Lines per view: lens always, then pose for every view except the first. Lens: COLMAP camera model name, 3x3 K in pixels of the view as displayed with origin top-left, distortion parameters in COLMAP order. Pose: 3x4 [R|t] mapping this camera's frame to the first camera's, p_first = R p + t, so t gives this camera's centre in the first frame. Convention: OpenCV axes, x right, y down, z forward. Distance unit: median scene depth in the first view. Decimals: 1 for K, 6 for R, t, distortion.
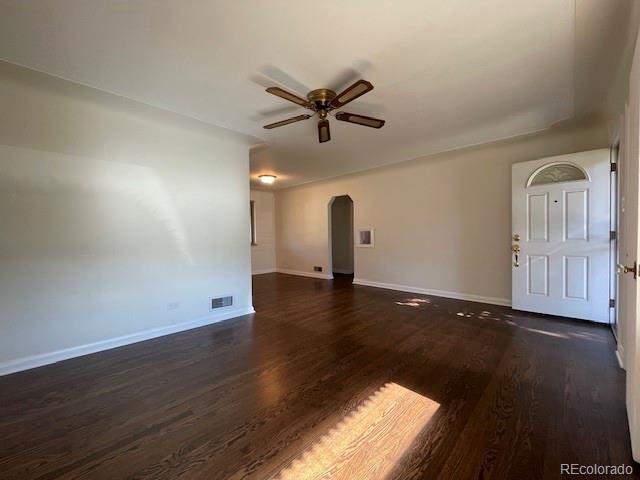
lens RADIAL K [[259.0, 0, 322.7], [0, 259.0, 239.3], [0, 0, 1]] dist [-0.010134, -0.000368]
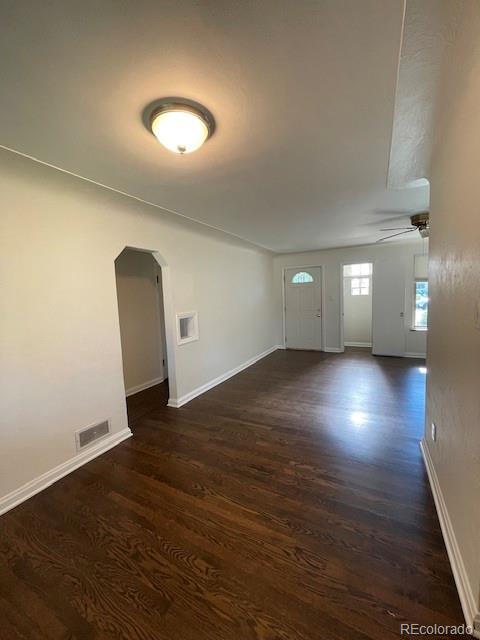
lens RADIAL K [[259.0, 0, 240.0], [0, 259.0, 320.0], [0, 0, 1]] dist [-0.010134, -0.000368]
pose [[-0.281953, -0.072317, 0.956699, -0.779234], [0.057865, 0.994058, 0.092195, -0.120742], [-0.957682, 0.081354, -0.276093, 1.666953]]
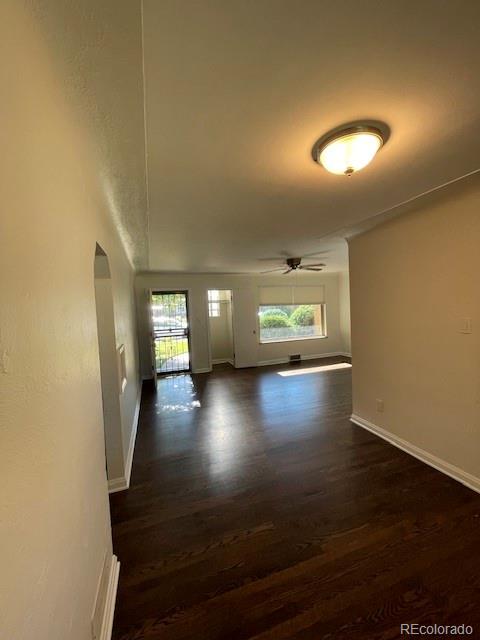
lens RADIAL K [[259.0, 0, 240.0], [0, 259.0, 320.0], [0, 0, 1]] dist [-0.010134, -0.000368]
pose [[-0.893292, 0.031779, 0.448351, -0.355309], [0.062306, 0.996622, 0.053498, -0.154711], [-0.445137, 0.075724, -0.892255, 2.072659]]
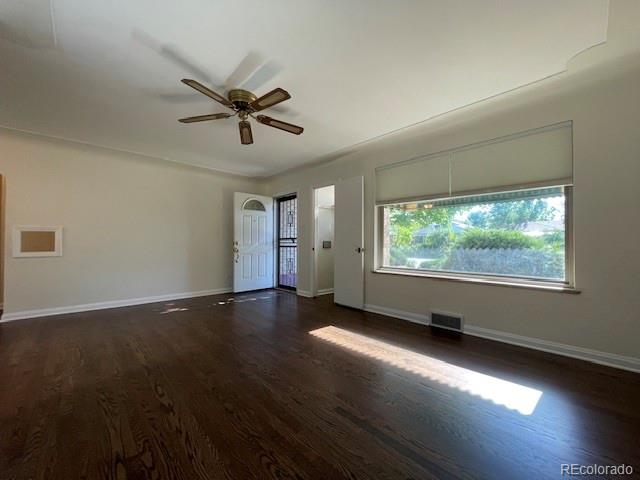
lens RADIAL K [[259.0, 0, 322.7], [0, 259.0, 239.3], [0, 0, 1]] dist [-0.010134, -0.000368]
pose [[0.031111, 0.031206, 0.999029, -0.693864], [0.013009, 0.999415, -0.031623, 0.027274], [-0.999431, 0.013980, 0.030687, 0.464453]]
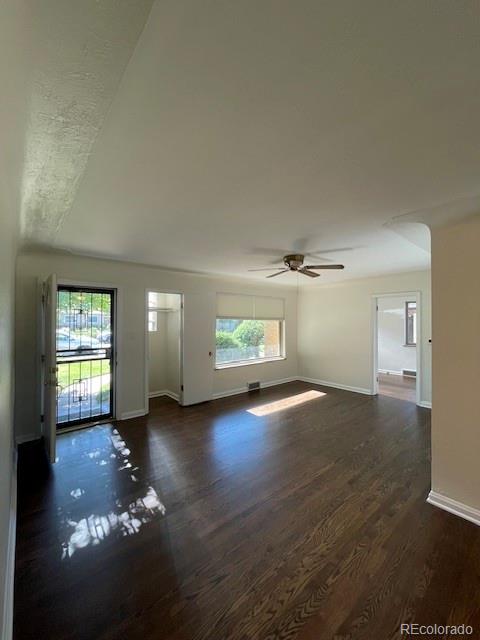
lens RADIAL K [[259.0, 0, 240.0], [0, 259.0, 320.0], [0, 0, 1]] dist [-0.010134, -0.000368]
pose [[-0.995381, 0.009869, 0.095491, 0.110701], [0.010617, 0.999917, 0.007333, -0.148241], [-0.095411, 0.008313, -0.995403, 1.706361]]
